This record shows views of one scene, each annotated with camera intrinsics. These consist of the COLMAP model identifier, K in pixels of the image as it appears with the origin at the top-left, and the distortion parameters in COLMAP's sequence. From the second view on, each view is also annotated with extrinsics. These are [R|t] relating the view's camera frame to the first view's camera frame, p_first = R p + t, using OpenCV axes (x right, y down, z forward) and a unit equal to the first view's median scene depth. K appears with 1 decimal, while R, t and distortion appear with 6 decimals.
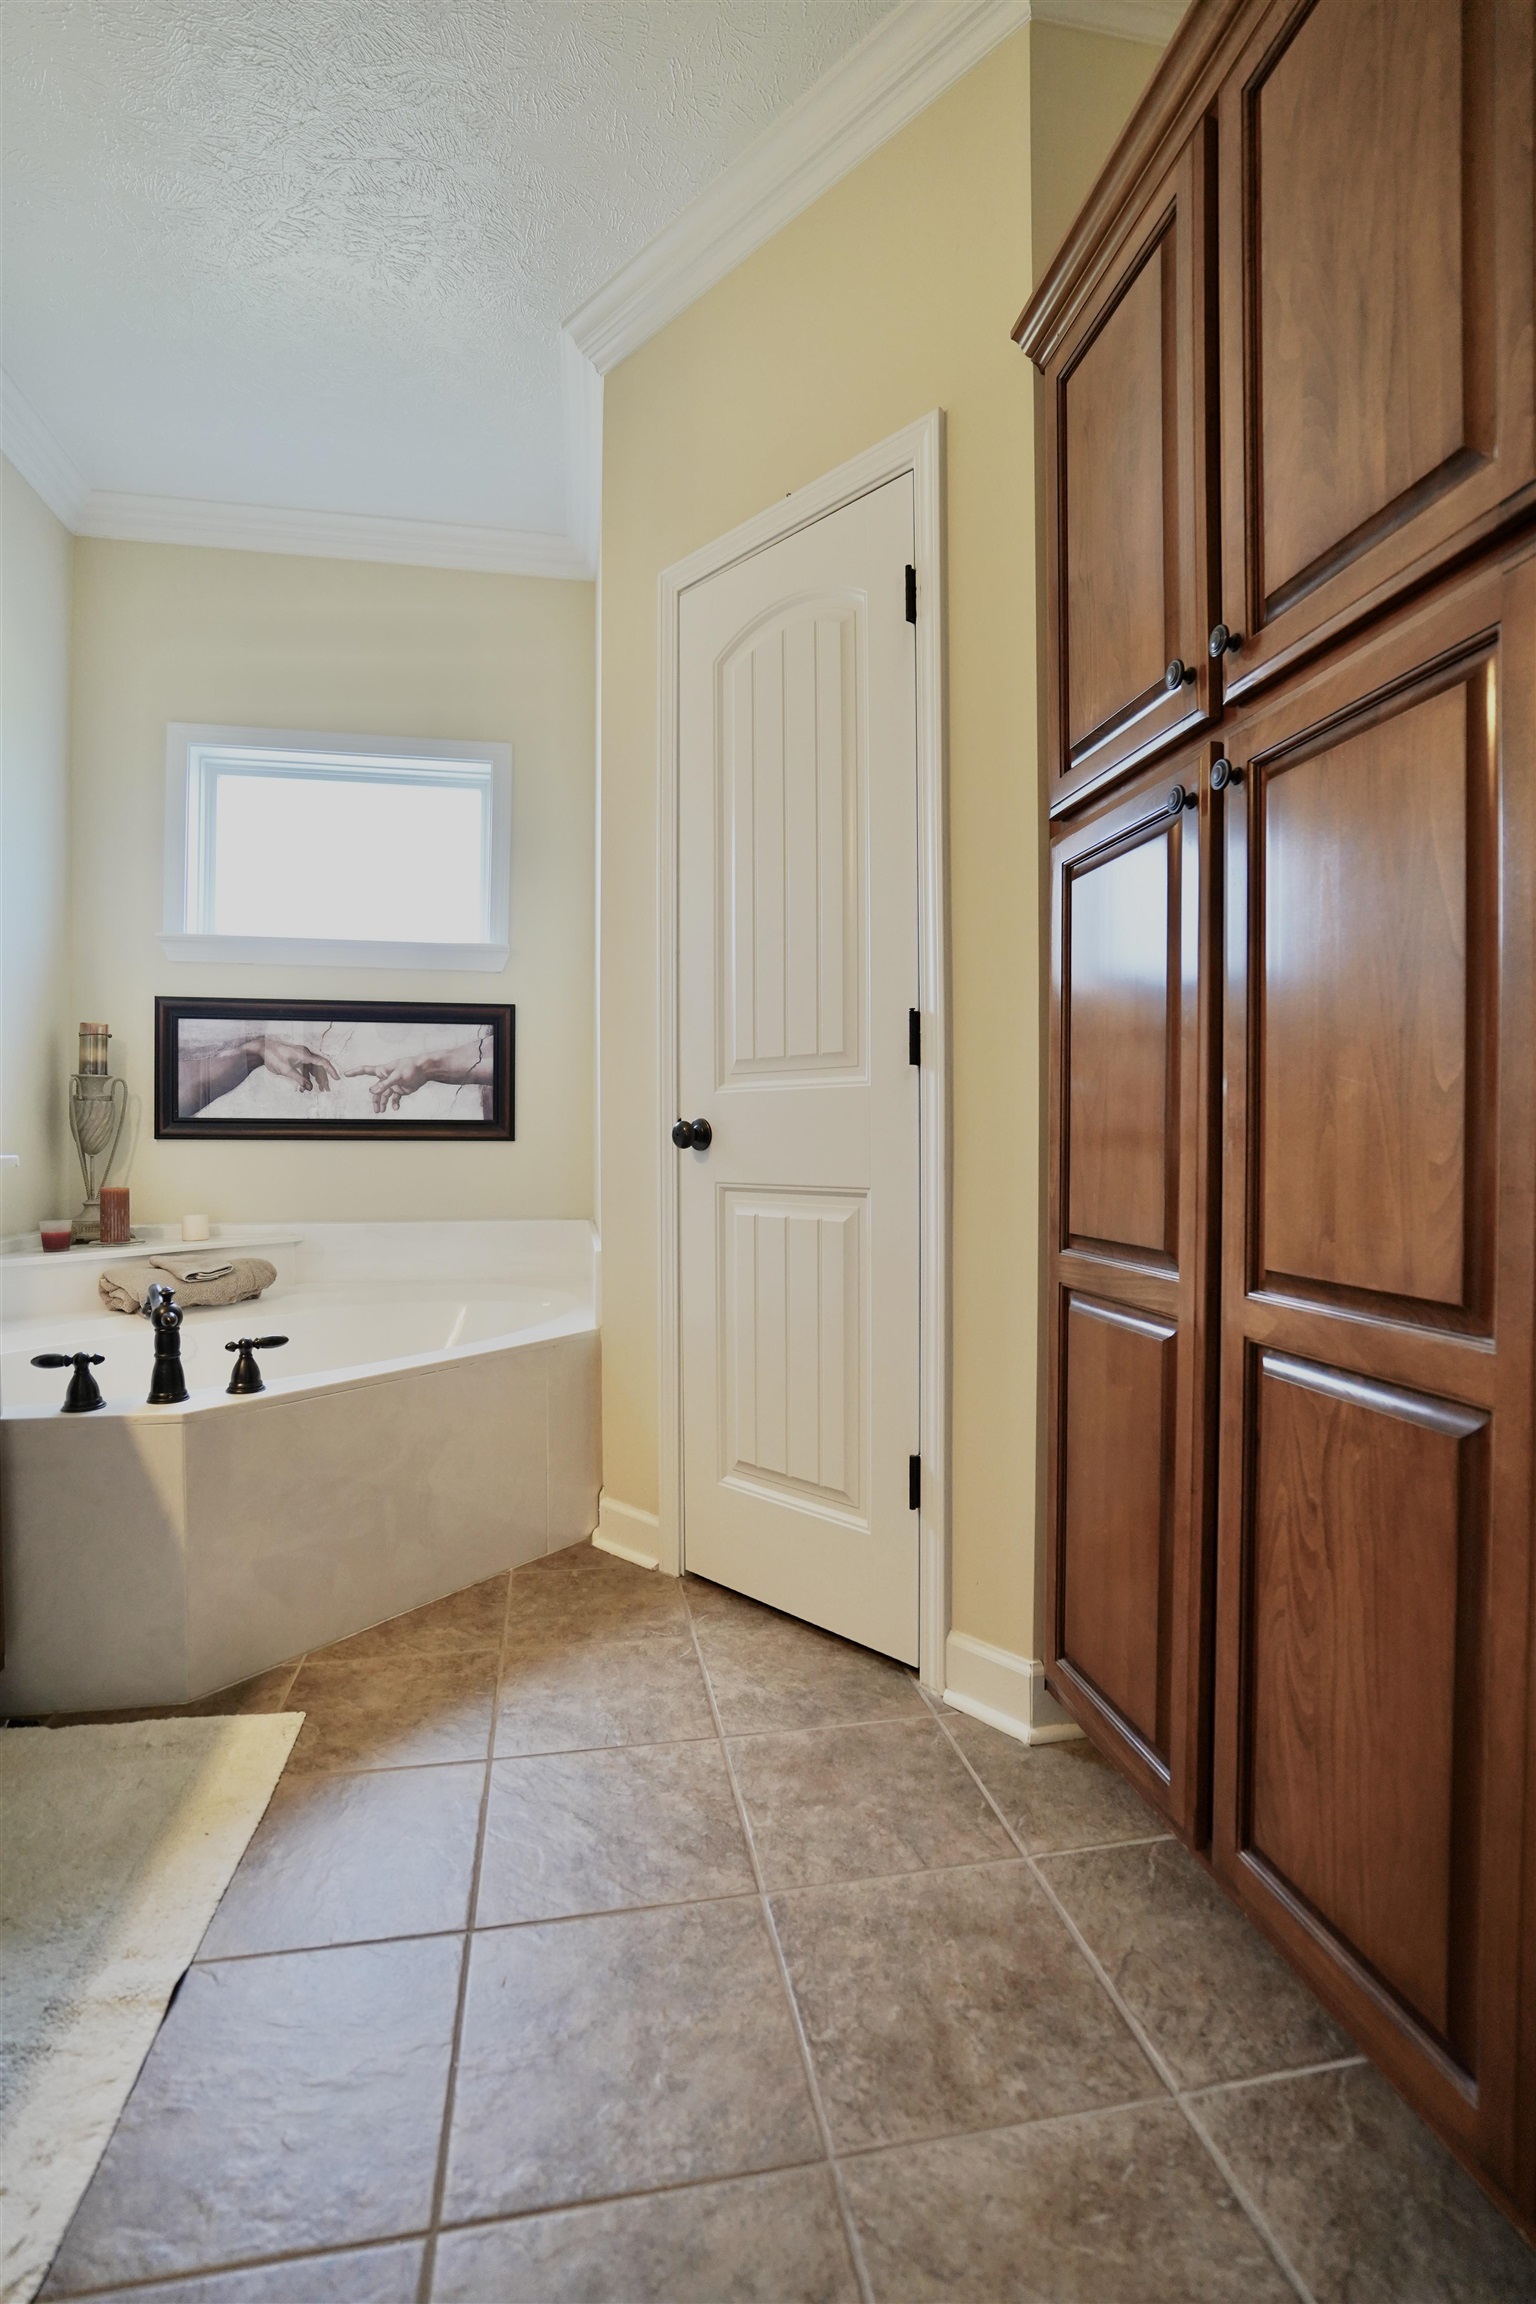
lens RADIAL K [[1060.5, 0, 768.0], [0, 1060.5, 1152.0], [0, 0, 1]] dist [-0.062873, 0.025771]
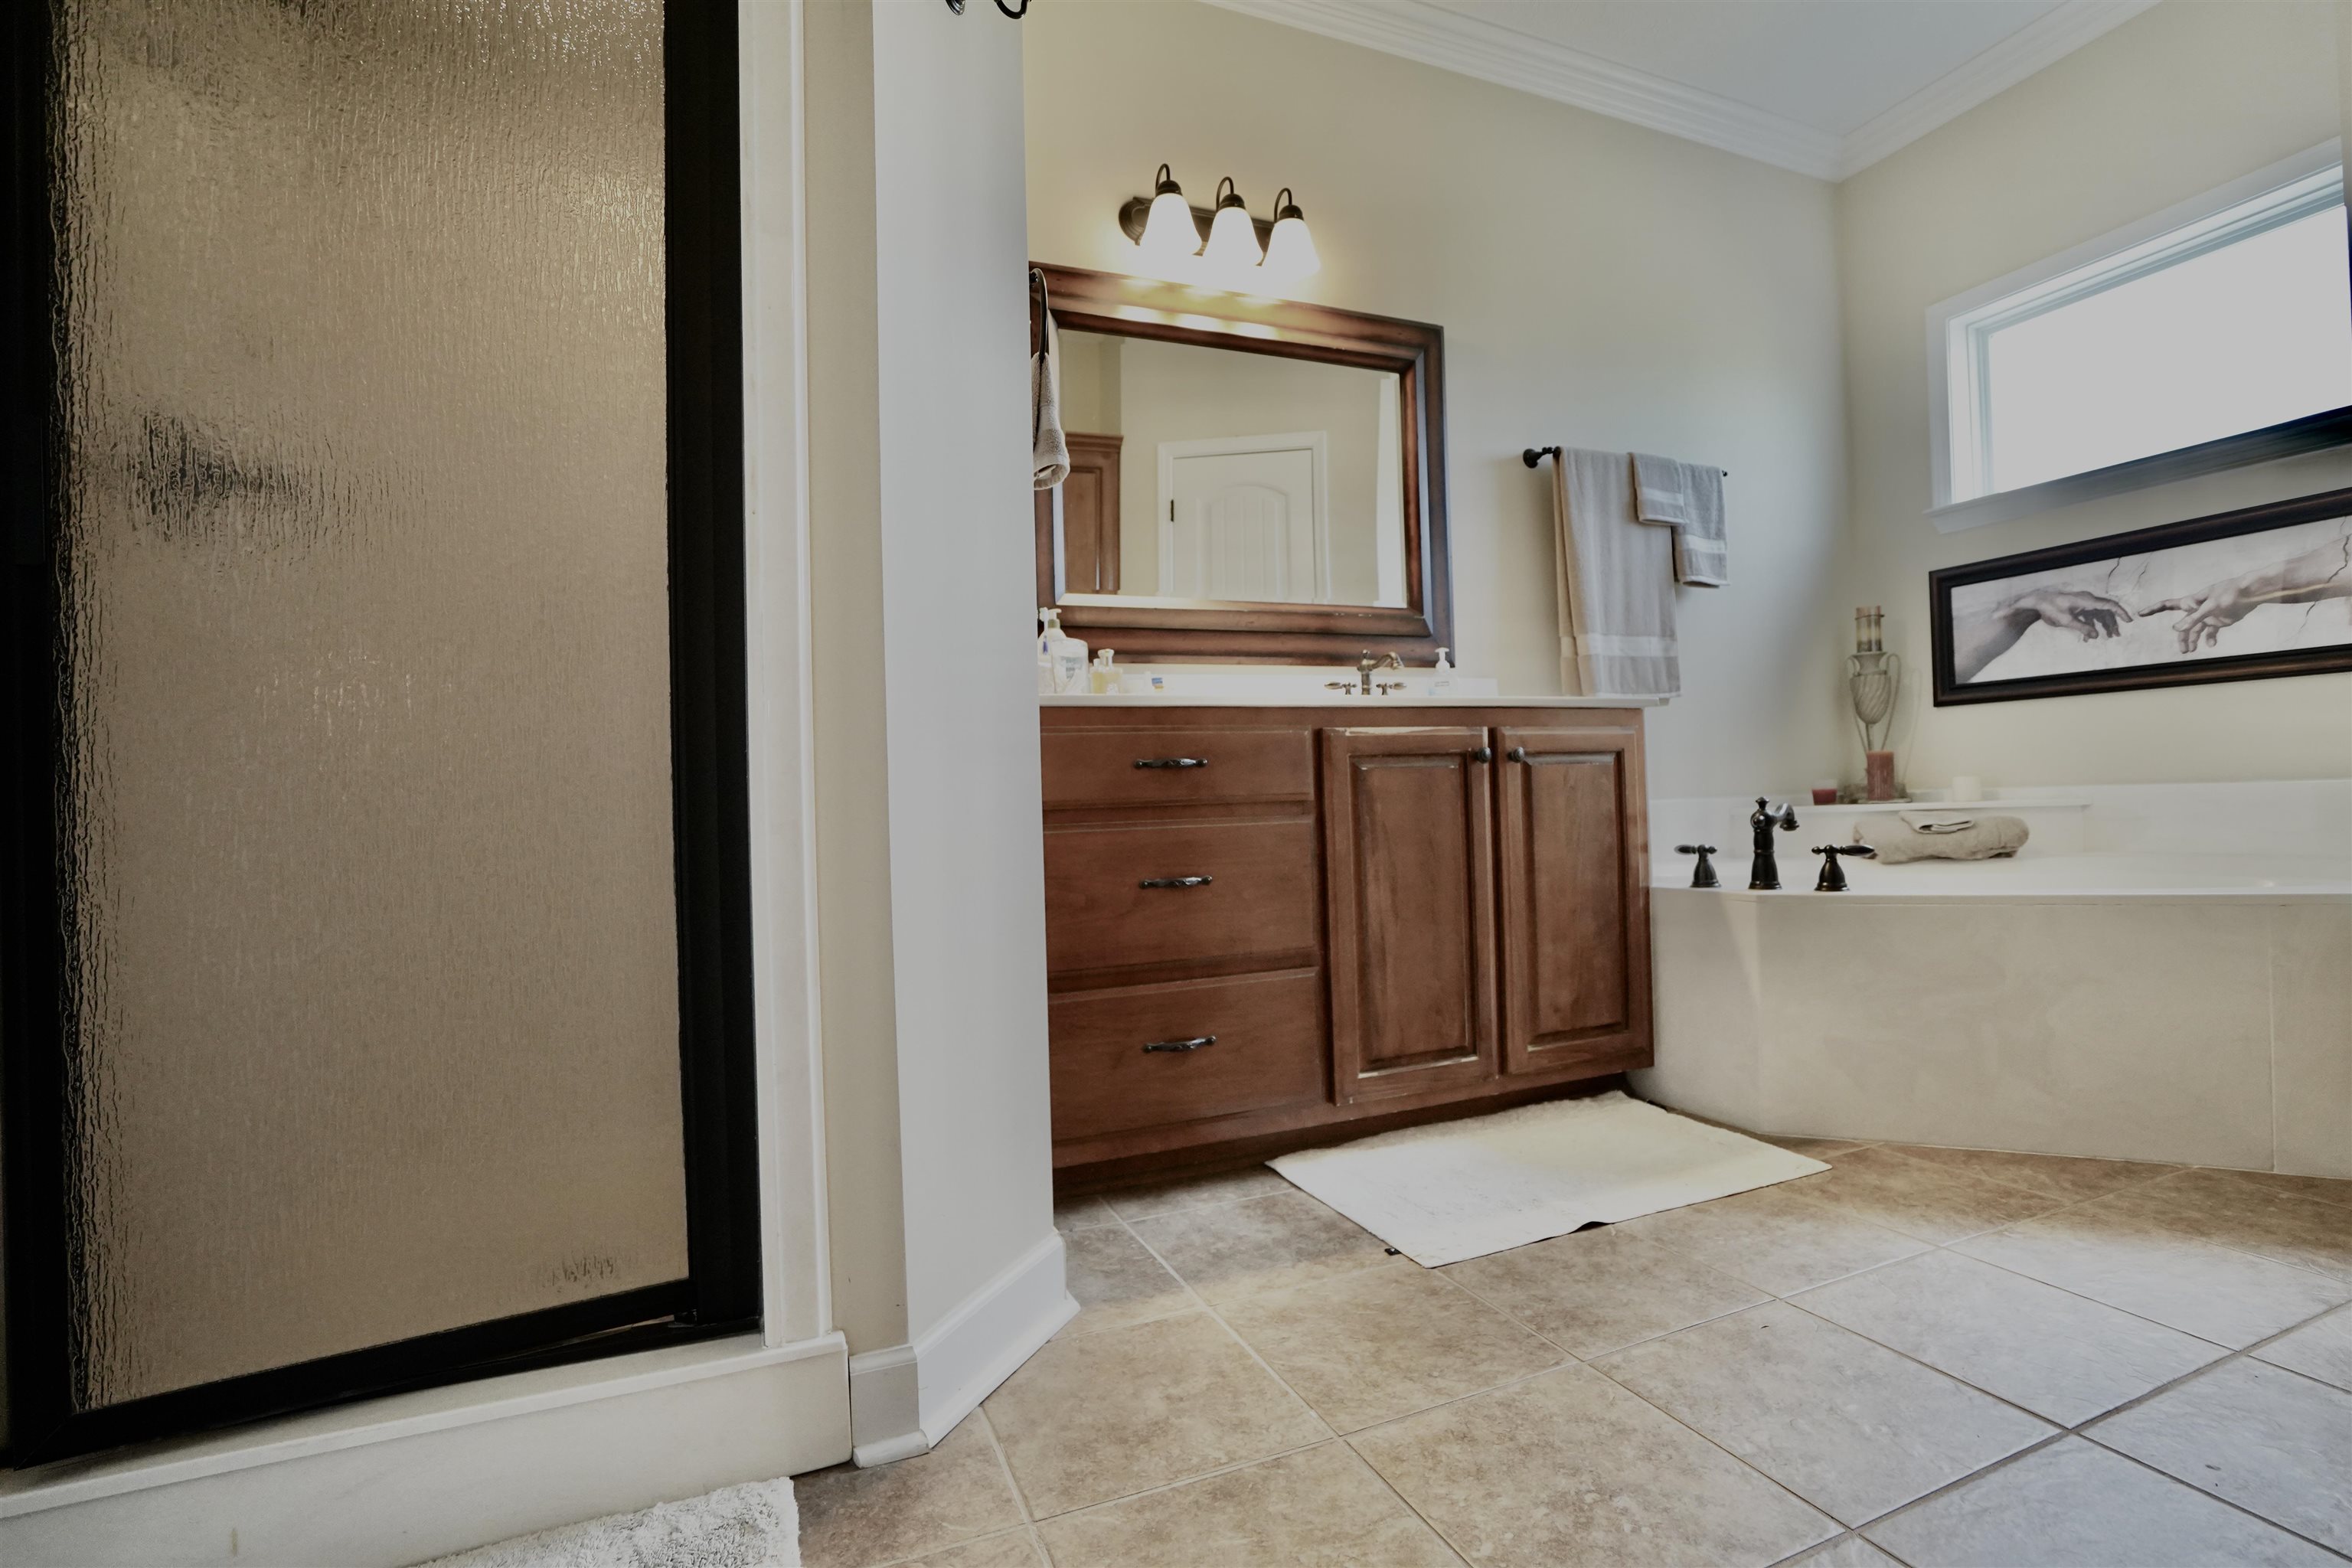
lens RADIAL K [[1082.6, 0, 1176.0], [0, 1082.6, 784.0], [0, 0, 1]] dist [-0.062873, 0.025771]
pose [[0.201917, -0.025491, -0.979071, 0.324053], [0.018473, 0.999583, -0.022215, 0.082305], [0.979228, -0.013601, 0.202304, 0.044303]]
